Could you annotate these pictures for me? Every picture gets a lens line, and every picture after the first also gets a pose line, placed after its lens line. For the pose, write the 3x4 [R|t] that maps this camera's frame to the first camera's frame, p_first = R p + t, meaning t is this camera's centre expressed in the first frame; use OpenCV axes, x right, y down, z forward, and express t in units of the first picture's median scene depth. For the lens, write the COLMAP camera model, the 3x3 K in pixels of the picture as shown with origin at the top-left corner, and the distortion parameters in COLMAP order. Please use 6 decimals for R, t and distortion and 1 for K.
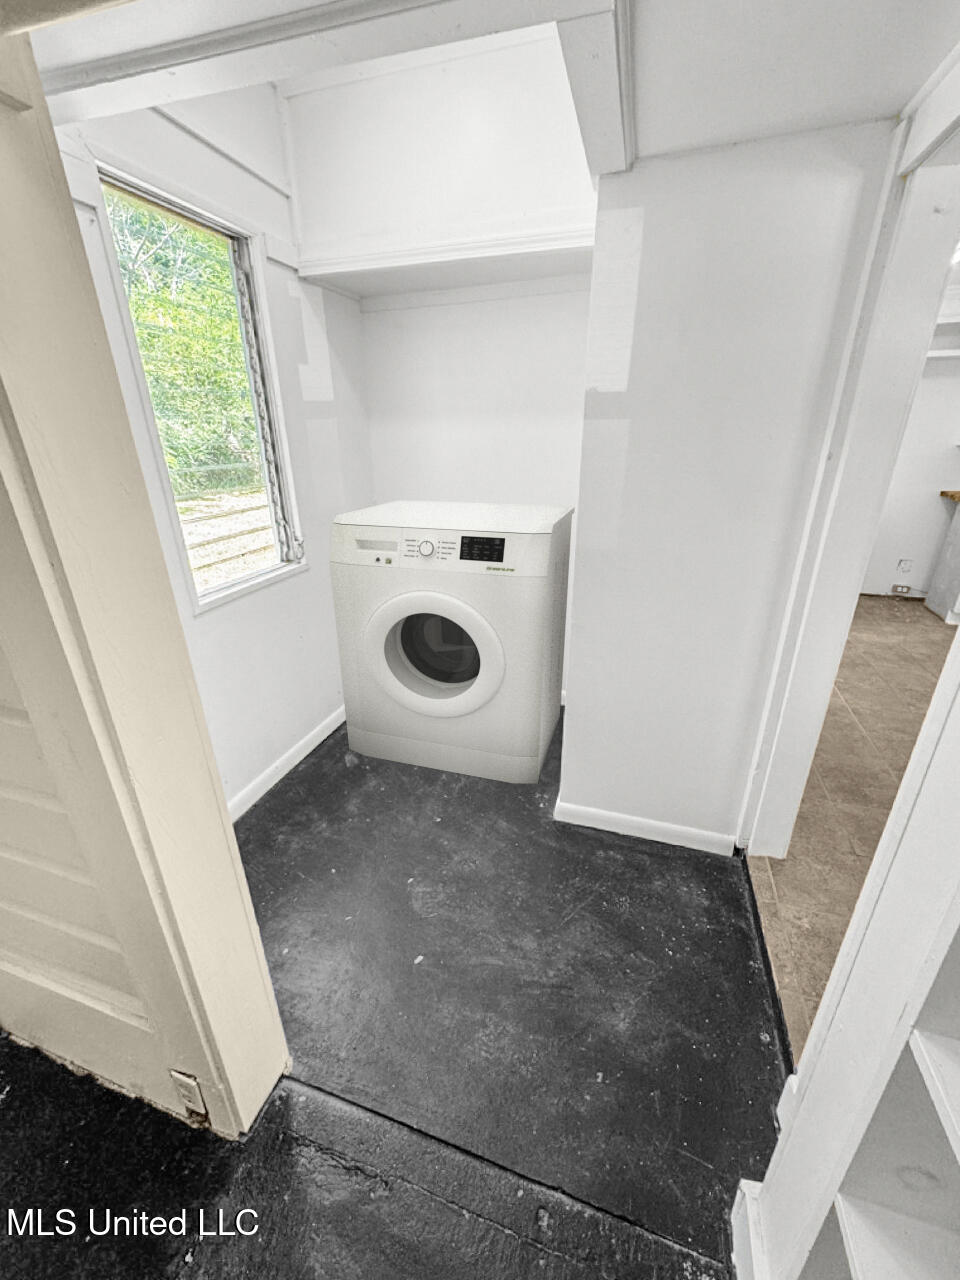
lens RADIAL K [[519.7, 0, 478.9], [0, 519.7, 636.3], [0, 0, 1]] dist [0.002074, -0.001330]
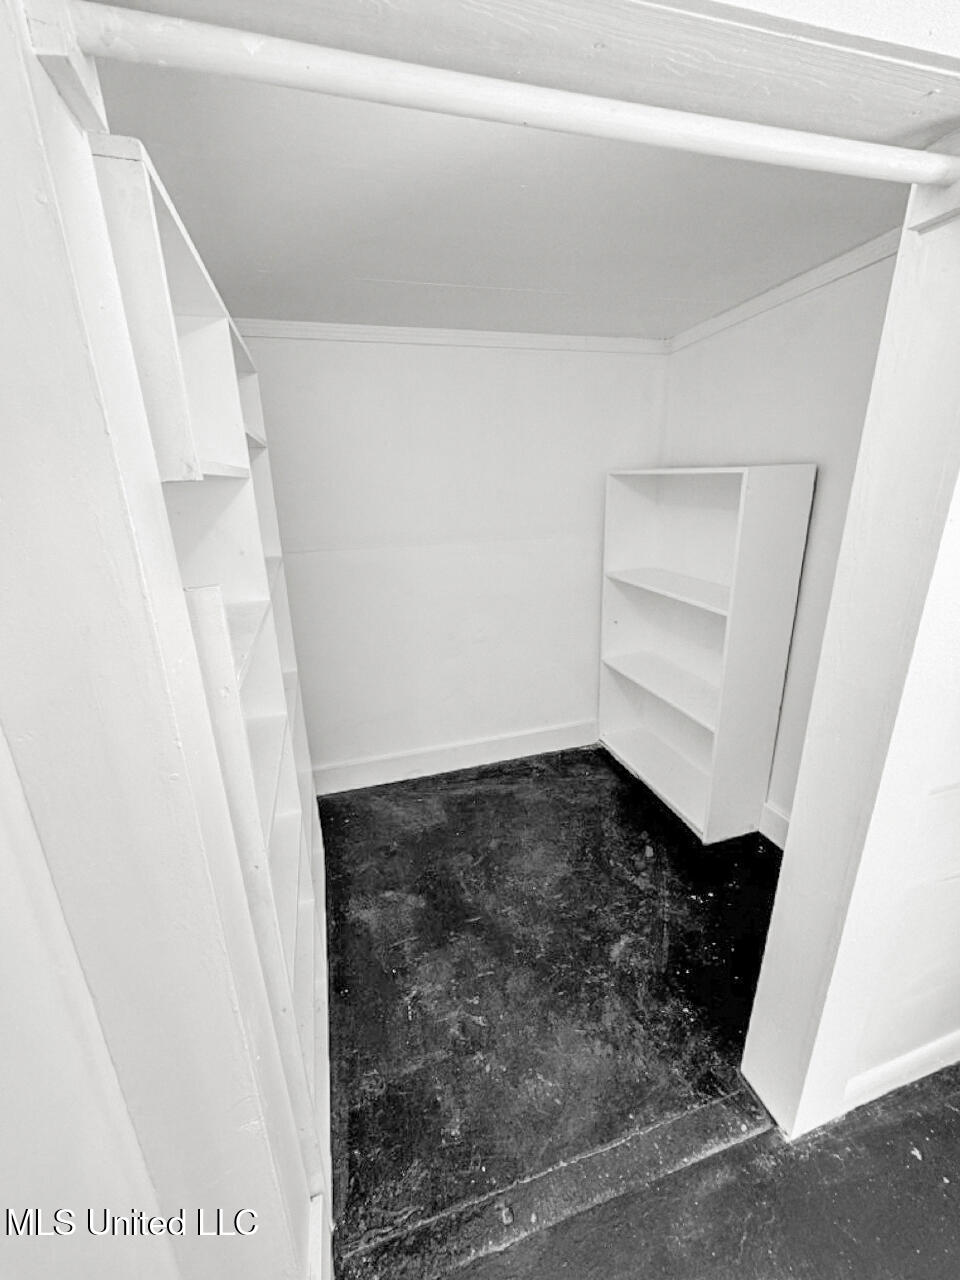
lens RADIAL K [[519.7, 0, 478.8], [0, 519.7, 640.0], [0, 0, 1]] dist [0.002074, -0.001330]
pose [[-0.829098, 0.194765, -0.524083, 0.422887], [-0.182565, 0.791675, 0.583028, -0.338456], [0.528457, 0.579066, -0.620819, 0.816469]]
